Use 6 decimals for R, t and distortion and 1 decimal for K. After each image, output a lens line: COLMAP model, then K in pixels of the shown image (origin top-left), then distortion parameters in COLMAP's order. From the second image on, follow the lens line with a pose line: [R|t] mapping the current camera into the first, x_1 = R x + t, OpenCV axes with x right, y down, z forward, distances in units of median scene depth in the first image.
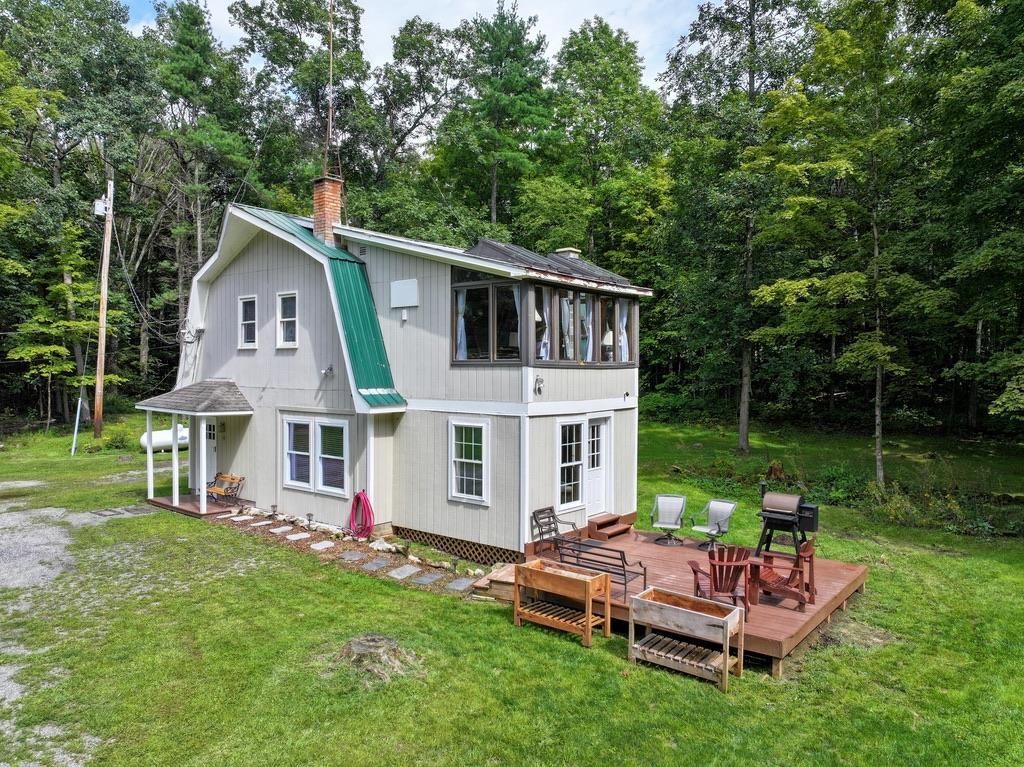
lens RADIAL K [[705.3, 0, 509.4], [0, 705.3, 377.3], [0, 0, 1]] dist [0.000550, 0.000053]
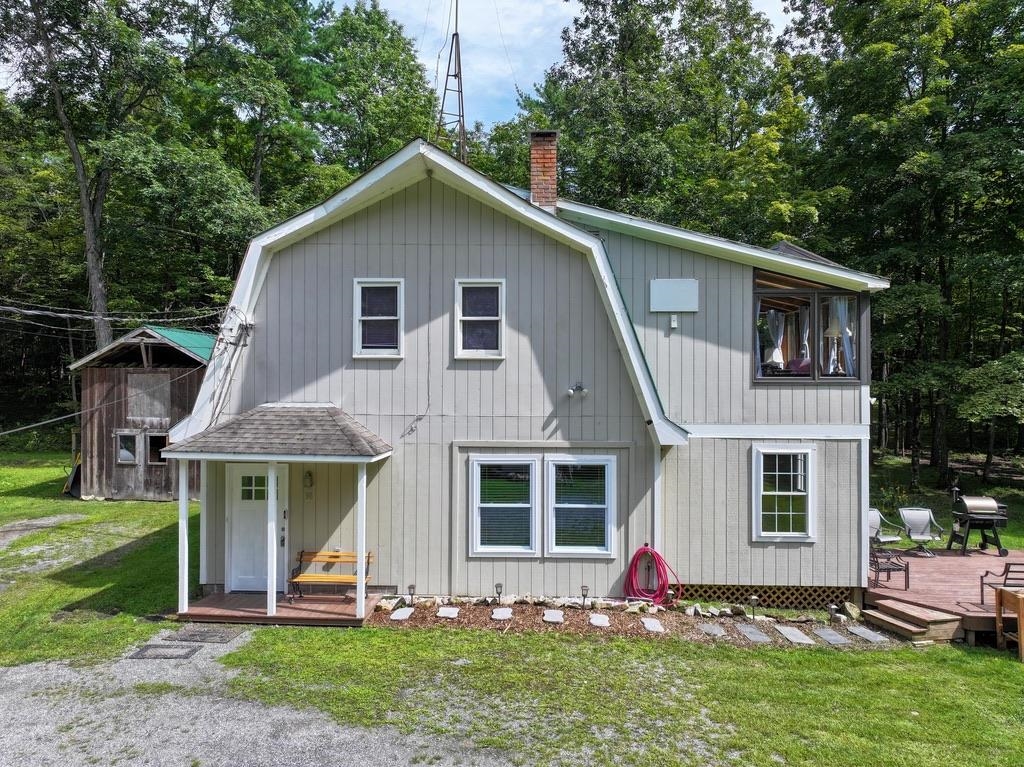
lens RADIAL K [[705.3, 0, 512.9], [0, 705.3, 390.4], [0, 0, 1]] dist [0.000550, 0.000053]
pose [[0.807406, -0.004659, 0.589978, -0.740644], [0.006783, 0.999976, -0.001385, -0.008986], [-0.589957, 0.005120, 0.807418, 0.432624]]
